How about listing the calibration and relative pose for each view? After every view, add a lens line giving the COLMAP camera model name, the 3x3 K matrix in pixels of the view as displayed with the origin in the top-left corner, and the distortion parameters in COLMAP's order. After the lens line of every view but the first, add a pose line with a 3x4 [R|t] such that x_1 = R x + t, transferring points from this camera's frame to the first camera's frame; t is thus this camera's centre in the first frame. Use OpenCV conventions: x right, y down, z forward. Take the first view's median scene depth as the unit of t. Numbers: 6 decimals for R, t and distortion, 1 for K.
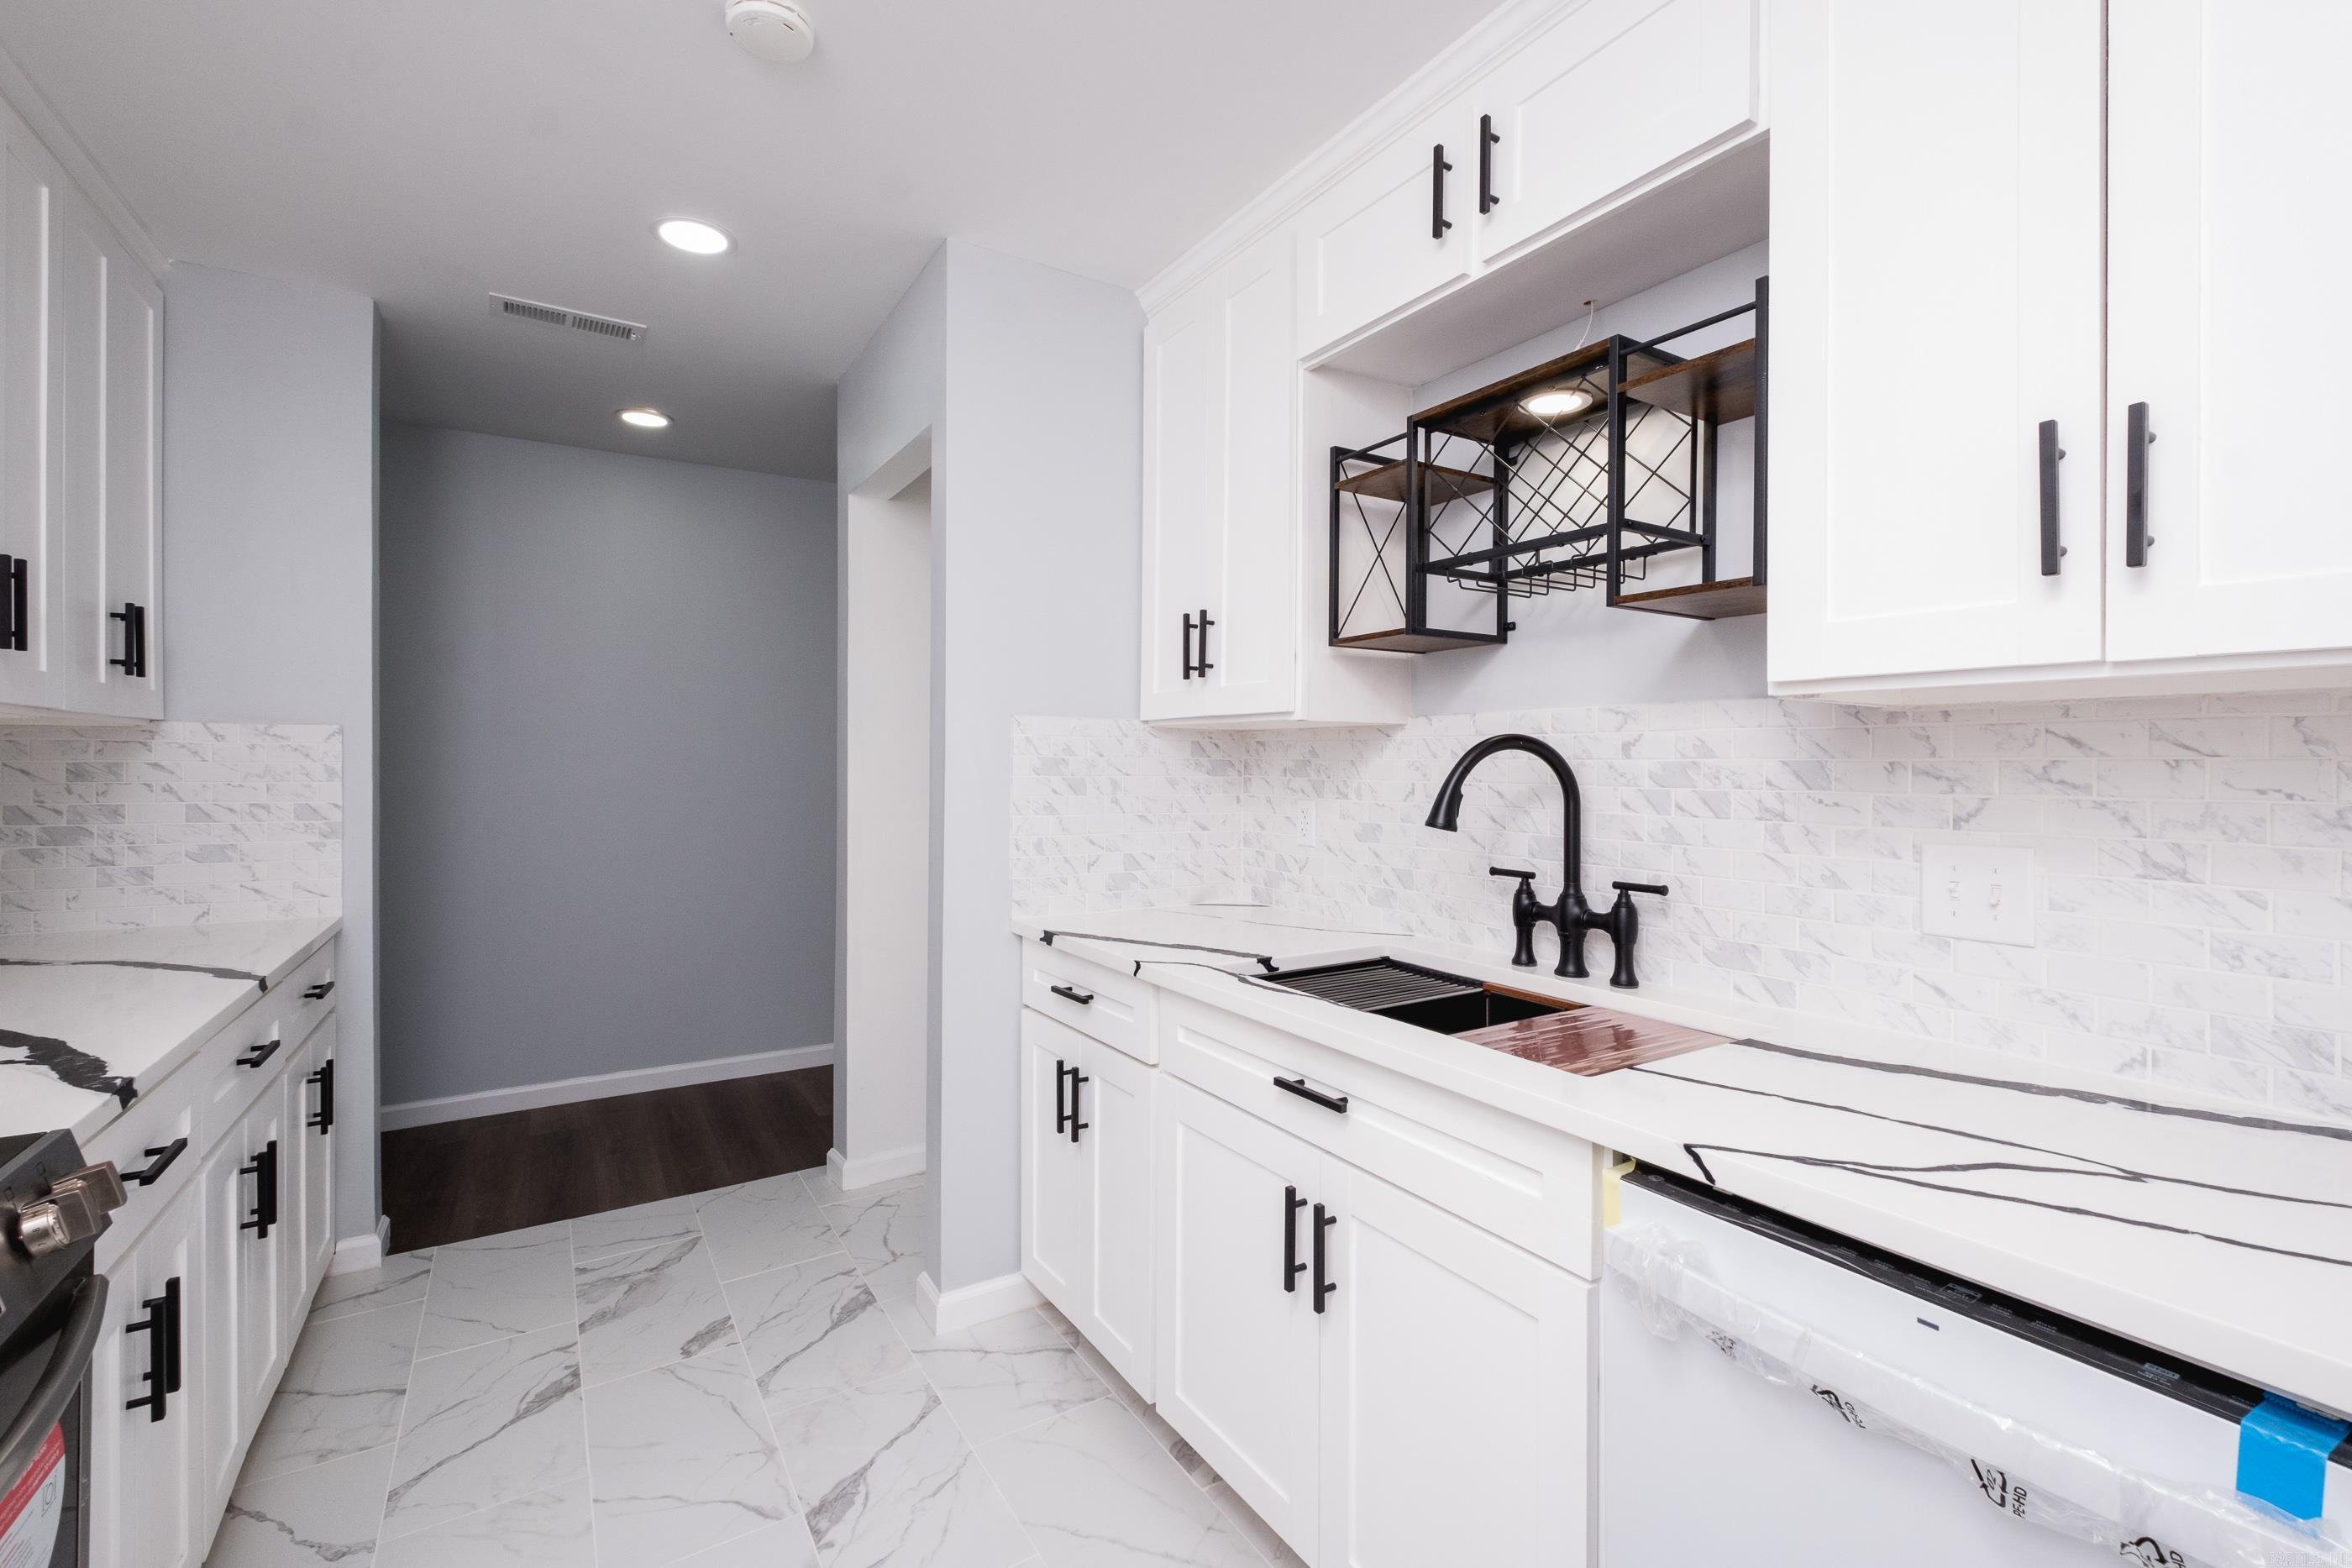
lens RADIAL K [[1020.6, 0, 1182.3], [0, 1020.6, 759.1], [0, 0, 1]] dist [0.002284, -0.000791]
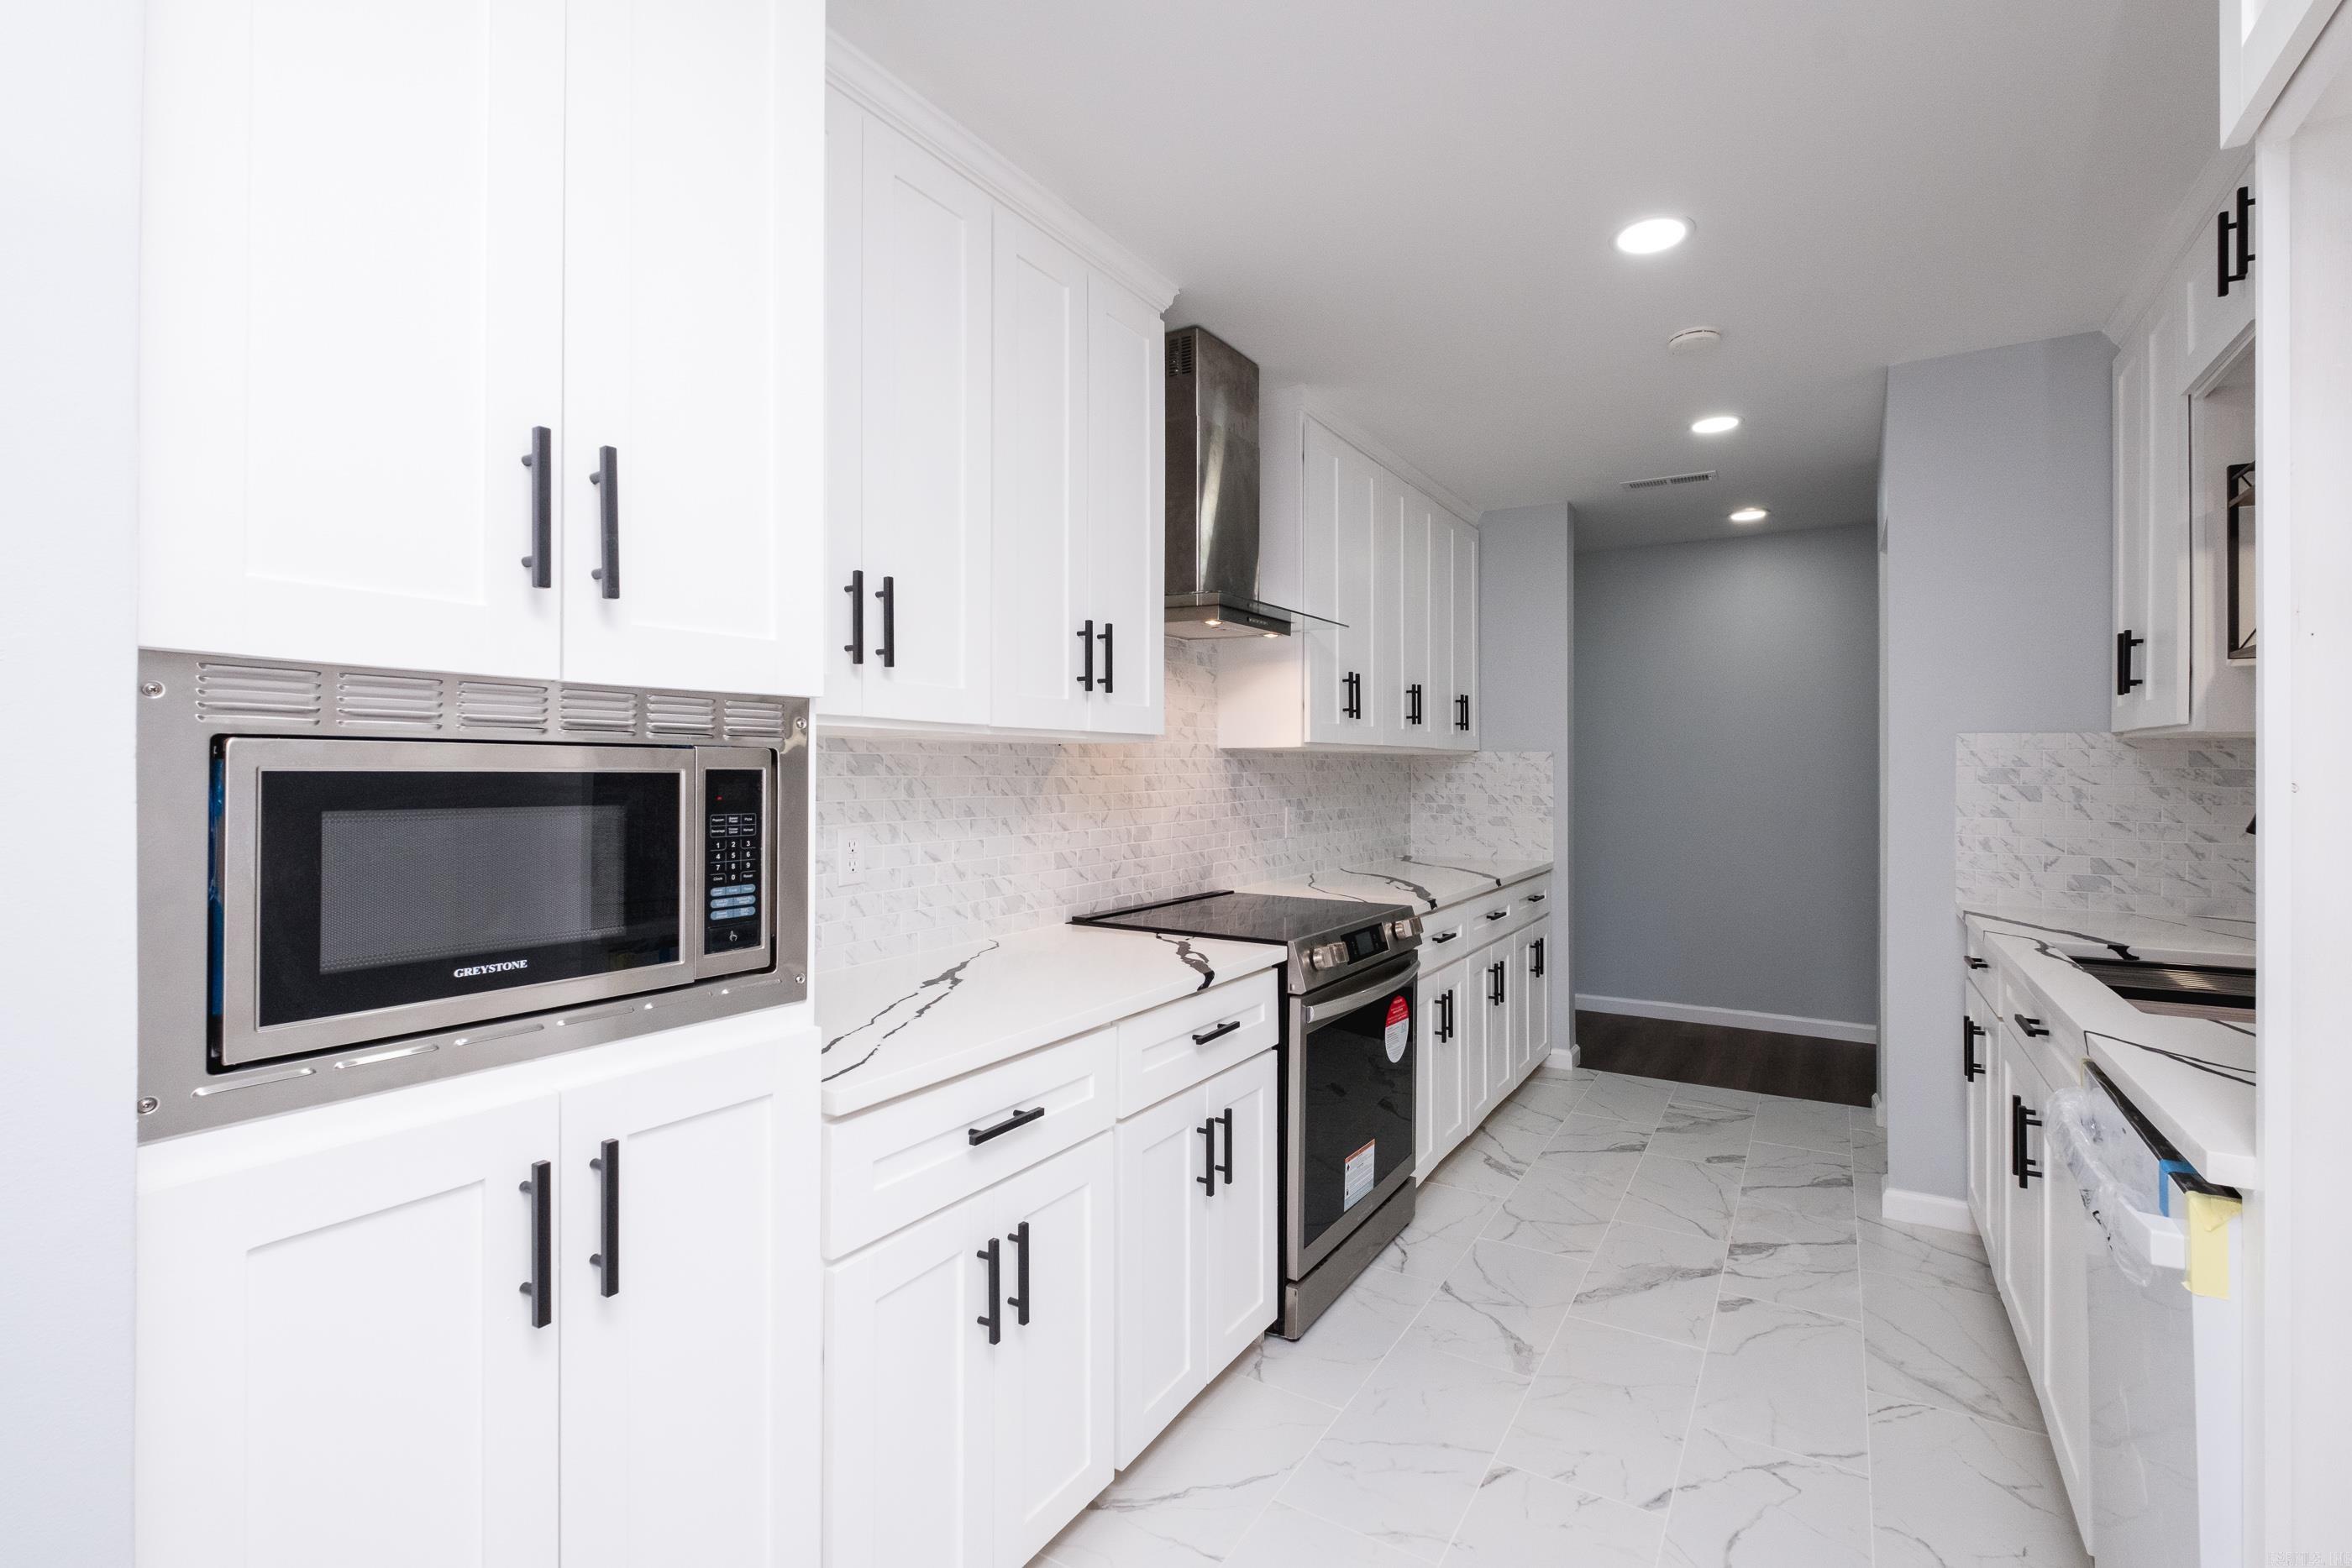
lens RADIAL K [[1016.8, 0, 1229.9], [0, 1016.8, 762.1], [0, 0, 1]] dist [0.000592, -0.000184]
pose [[0.461663, -0.009781, -0.887001, 0.520325], [0.001416, 0.999946, -0.010289, 0.002103], [0.887054, 0.003494, 0.461652, -0.324260]]
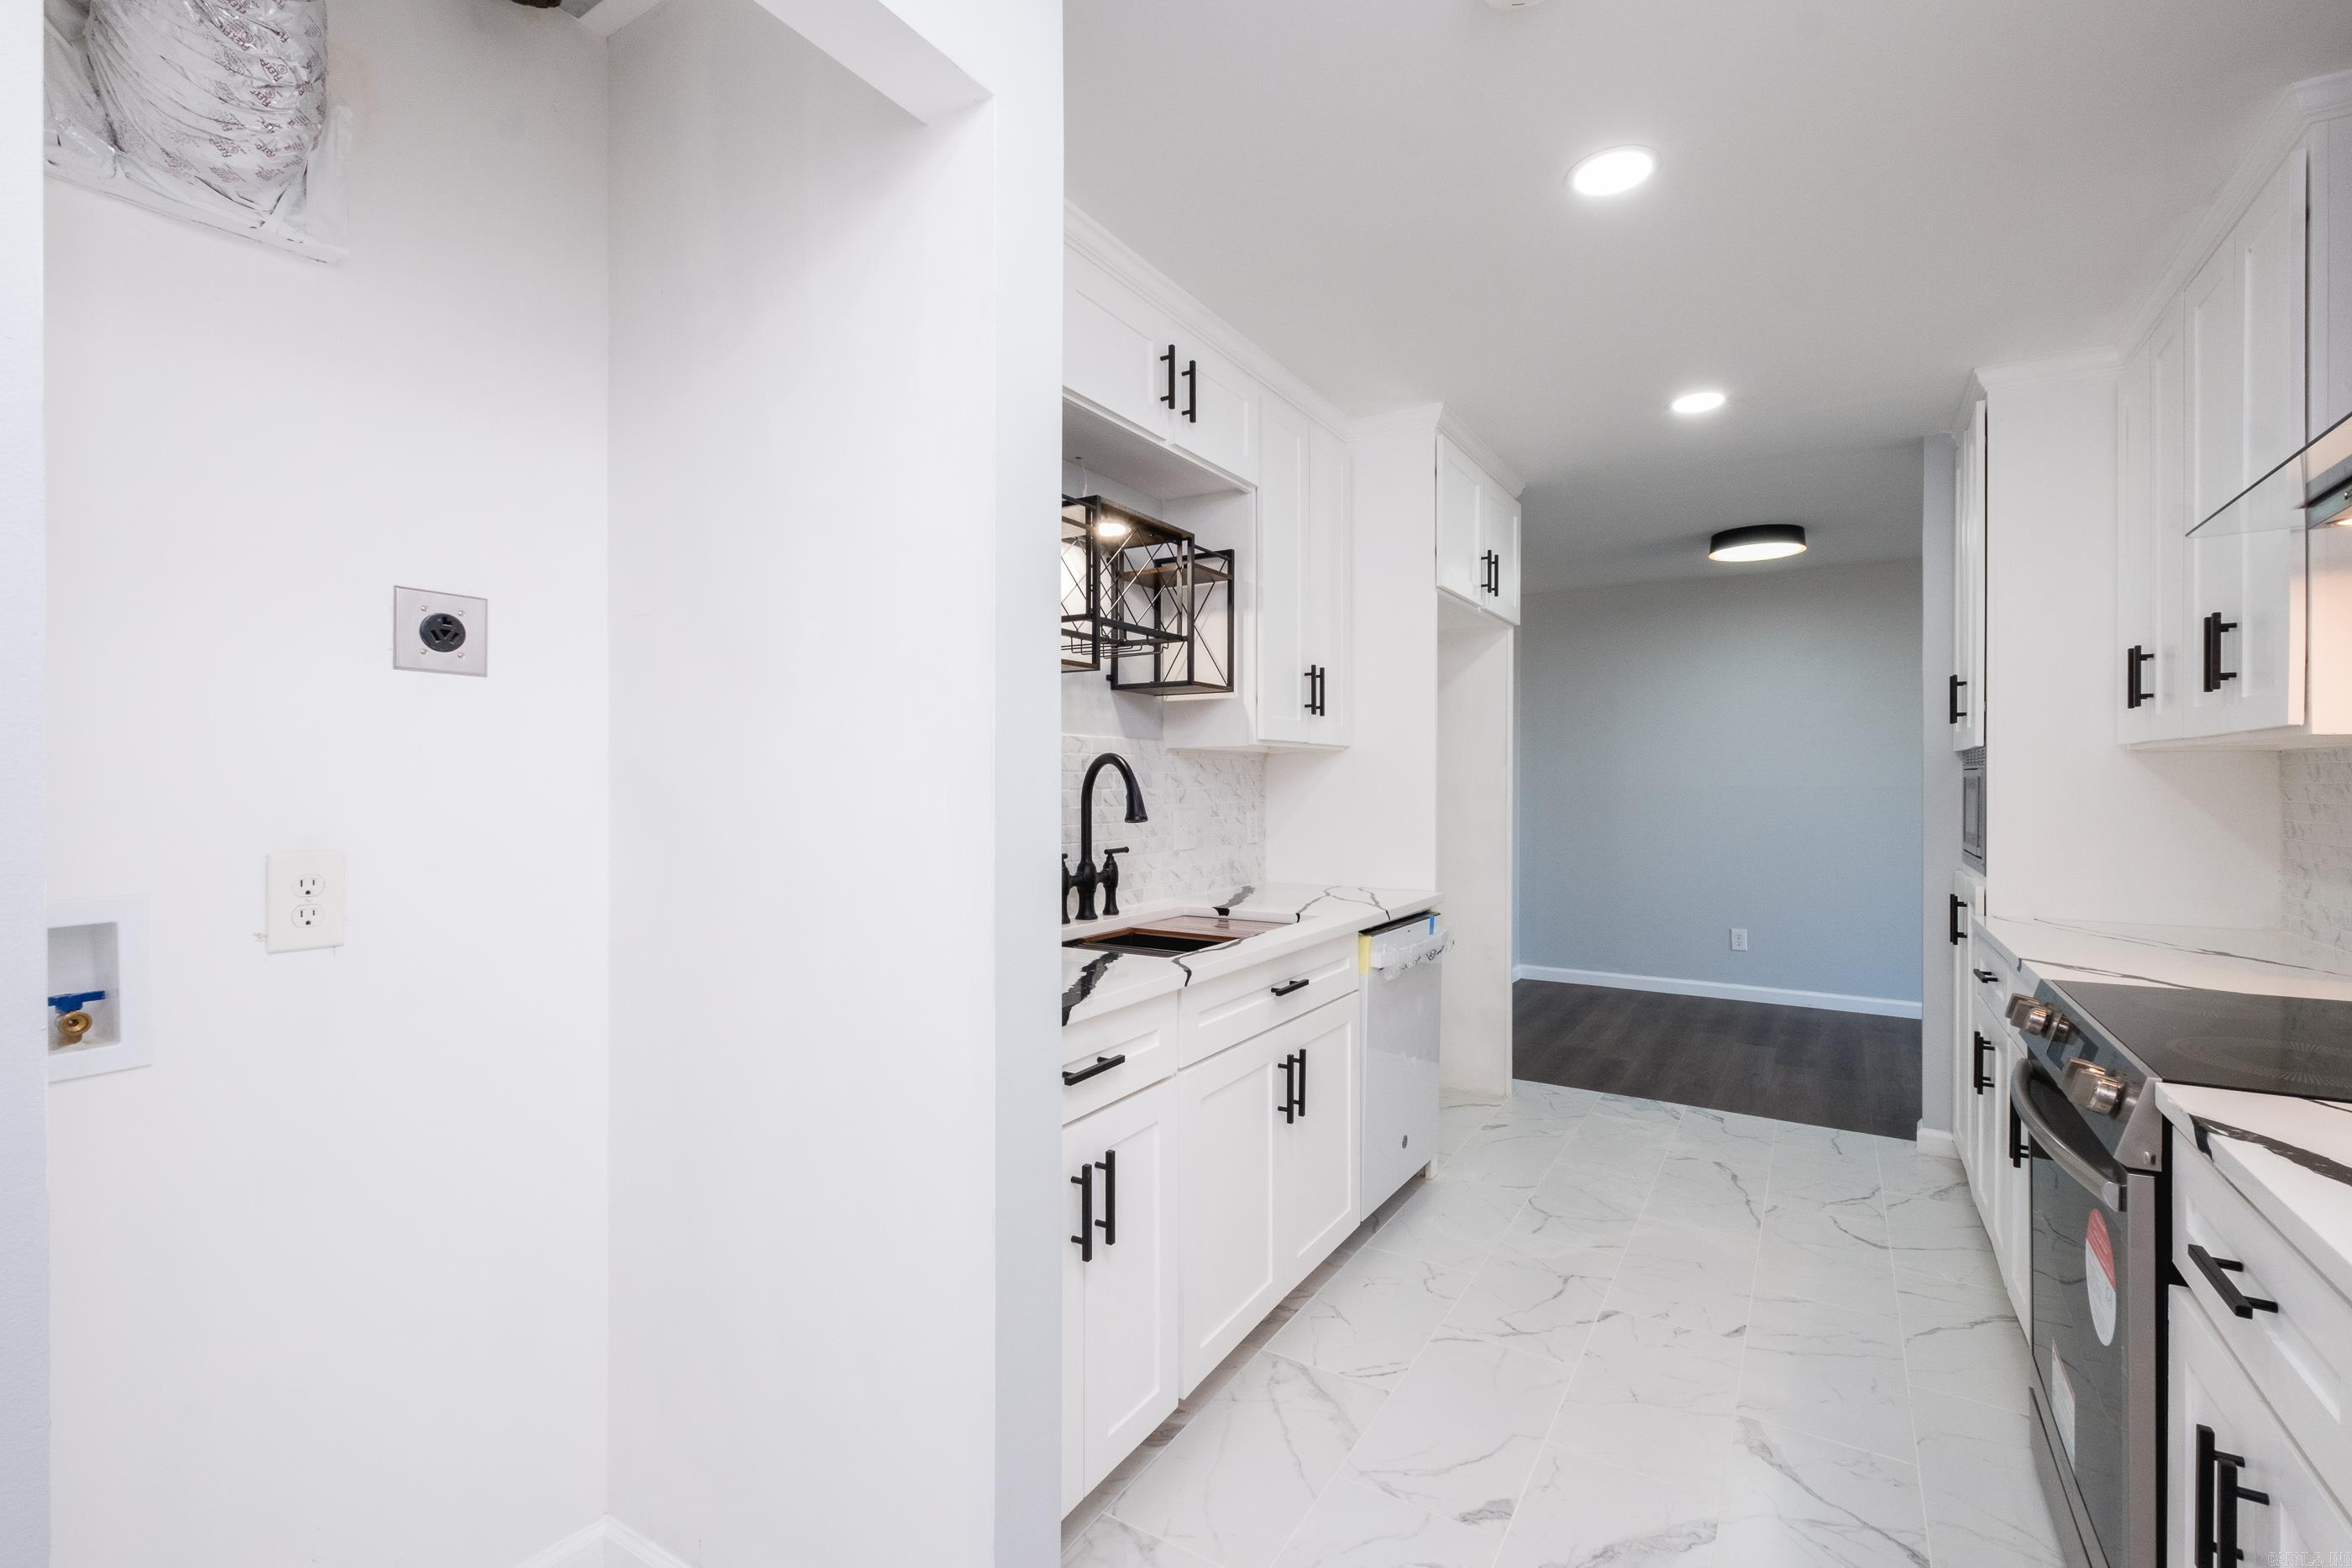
lens RADIAL K [[1048.8, 0, 1187.7], [0, 1048.8, 774.1], [0, 0, 1]] dist [0.000045, -0.001006]
pose [[-0.453053, 0.001124, 0.891483, -0.788449], [-0.006476, 0.999969, -0.004552, 0.008275], [-0.891460, -0.007835, -0.453032, 1.203219]]
